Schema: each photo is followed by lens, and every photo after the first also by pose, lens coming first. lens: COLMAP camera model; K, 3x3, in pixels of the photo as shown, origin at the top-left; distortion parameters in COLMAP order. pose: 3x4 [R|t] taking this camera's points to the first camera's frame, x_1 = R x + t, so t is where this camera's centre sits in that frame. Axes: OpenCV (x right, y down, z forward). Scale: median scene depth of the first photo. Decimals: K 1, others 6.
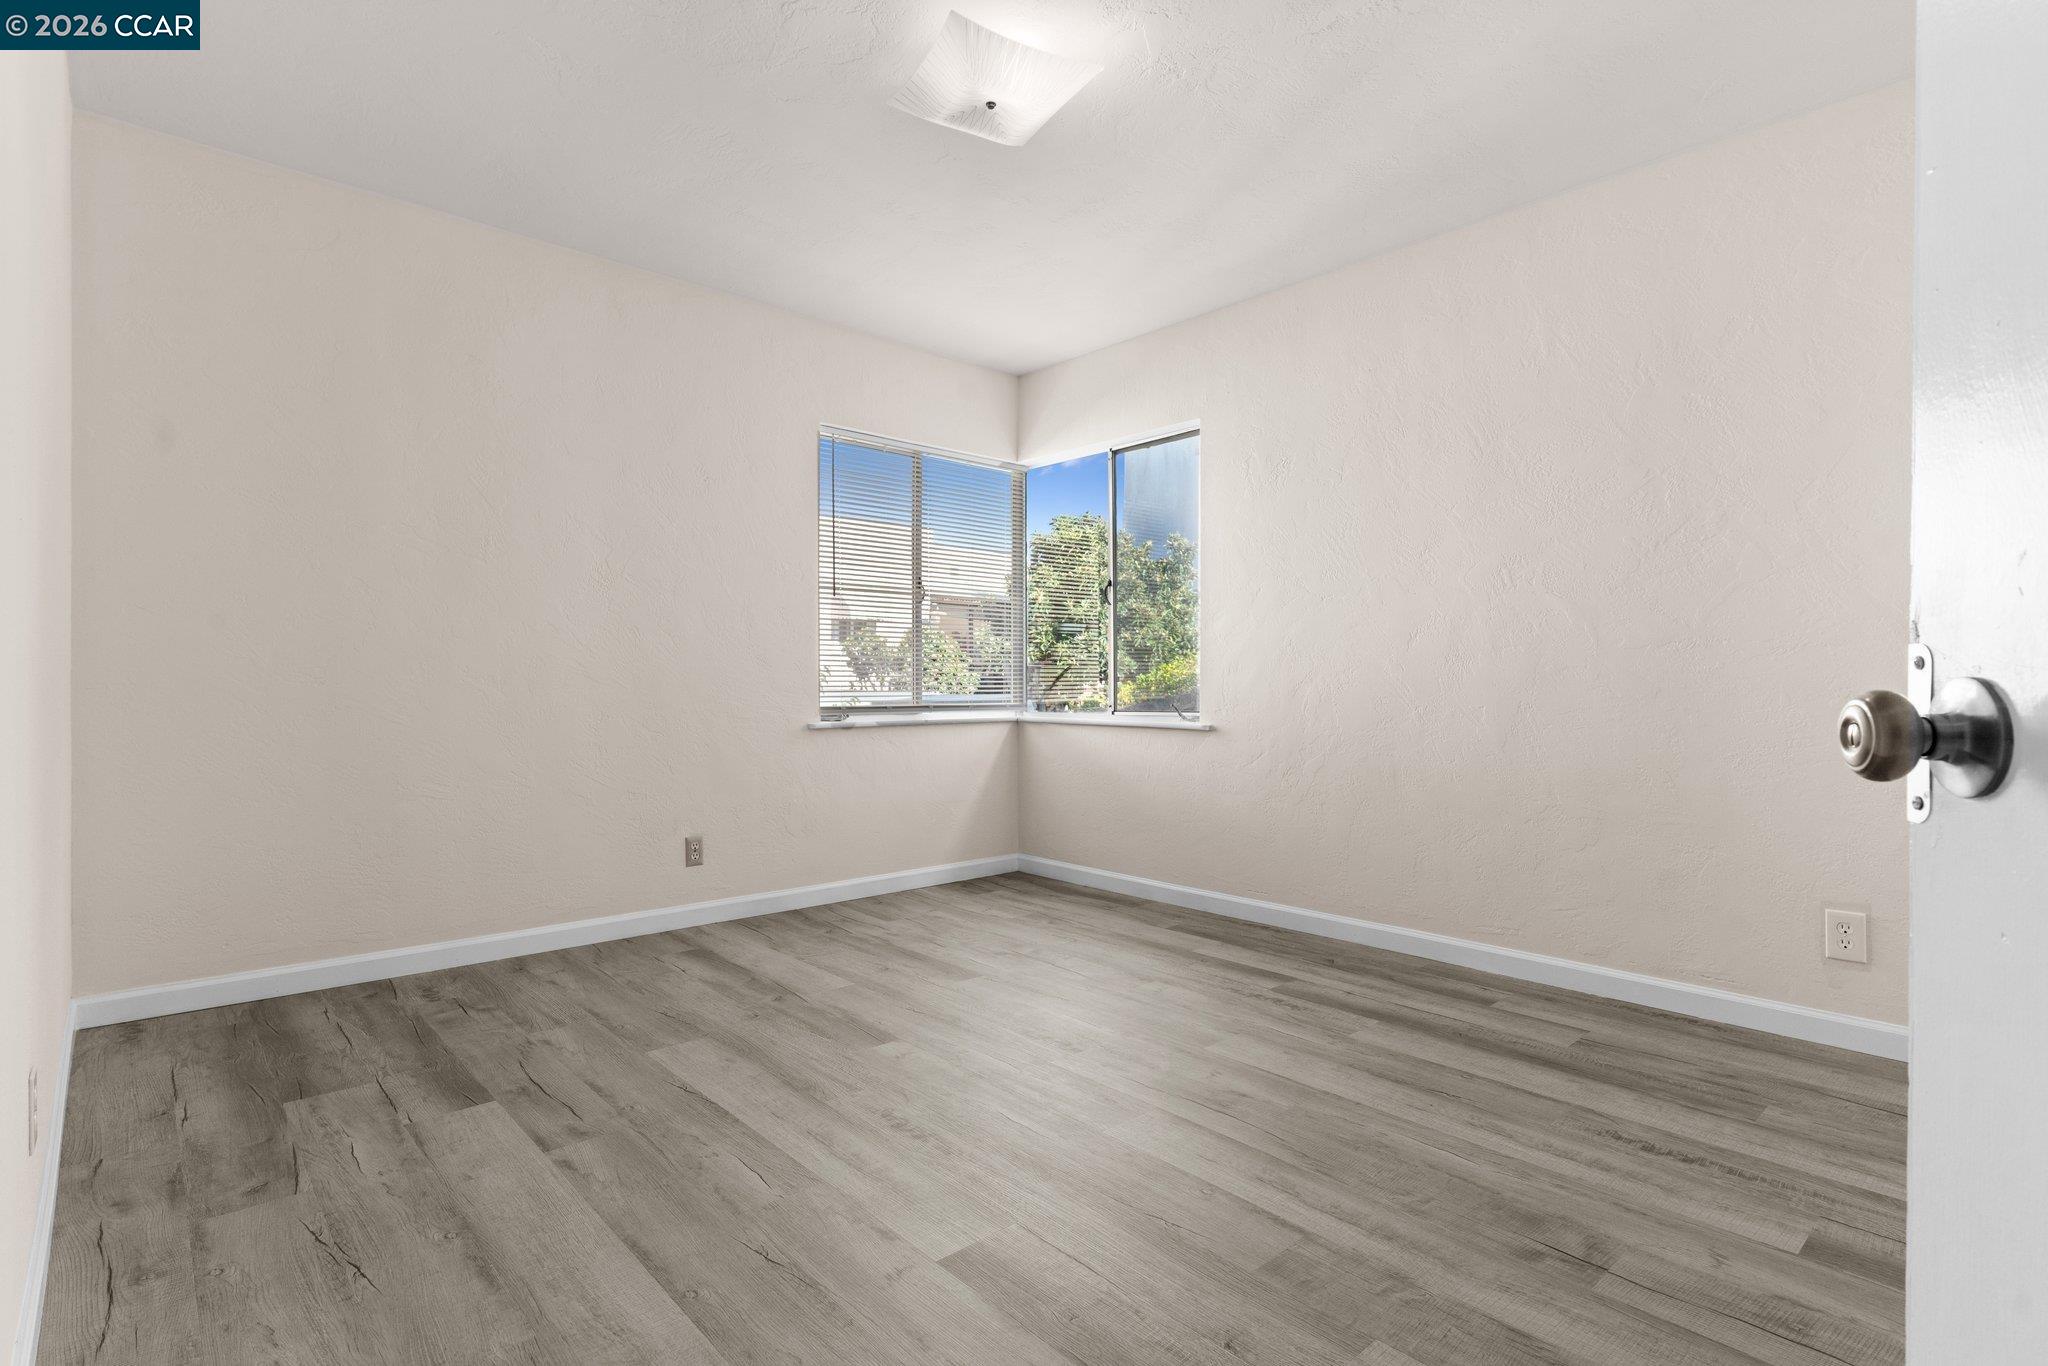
lens RADIAL K [[980.4, 0, 1023.8], [0, 980.4, 698.5], [0, 0, 1]] dist [0.001021, 0.000497]
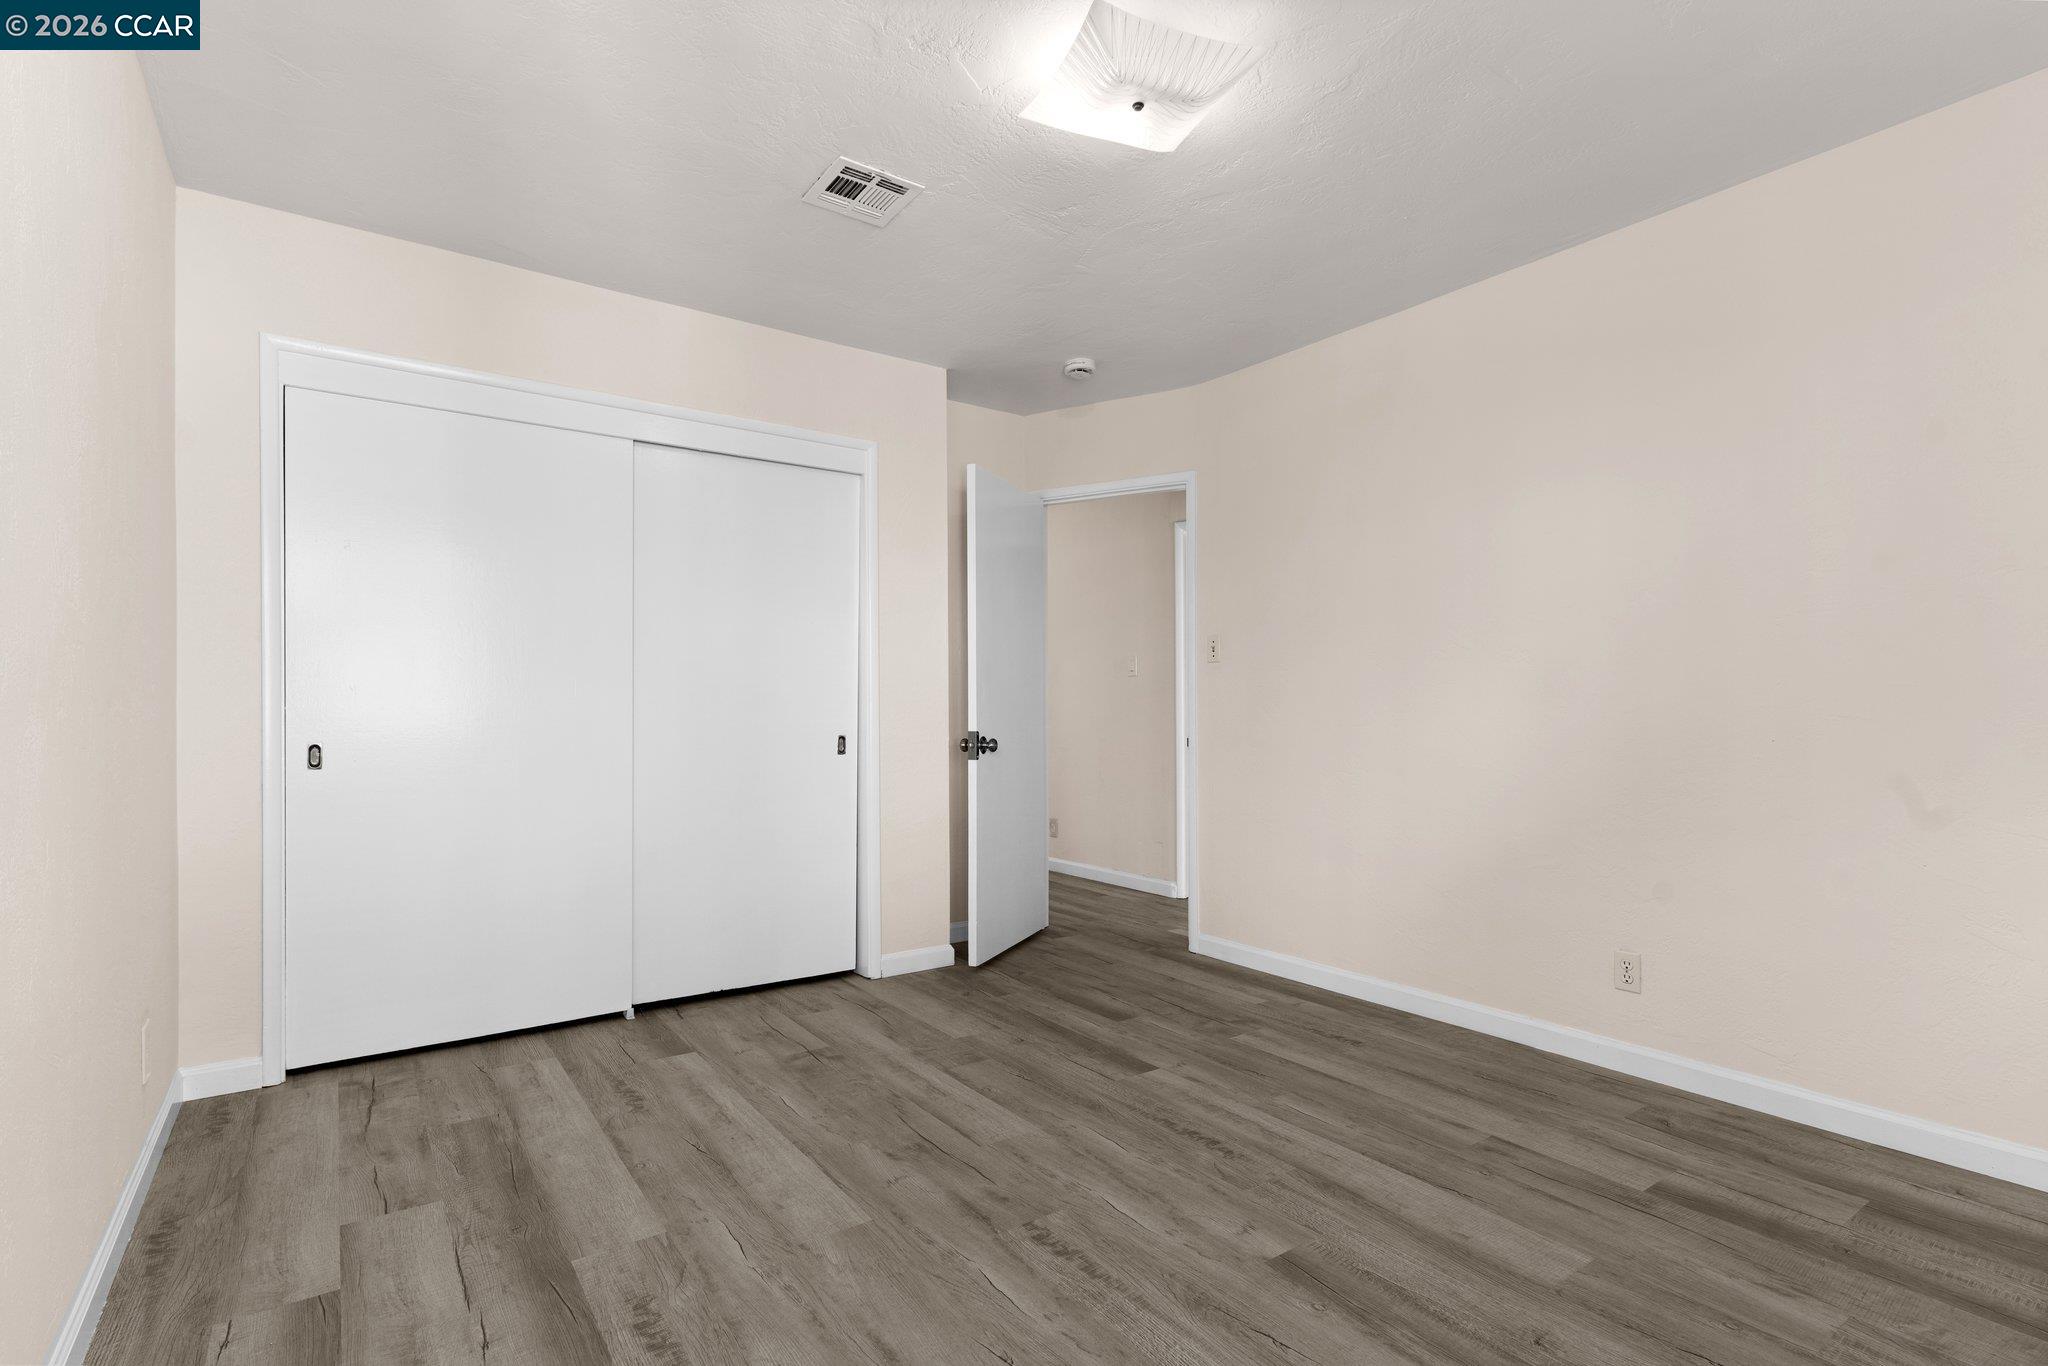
lens RADIAL K [[980.4, 0, 1023.8], [0, 980.4, 698.5], [0, 0, 1]] dist [0.001021, 0.000497]
pose [[-0.992243, -0.002706, 0.124284, -0.047415], [-0.001924, 0.999978, 0.006412, -0.092476], [-0.124299, 0.006123, -0.992226, 2.155434]]
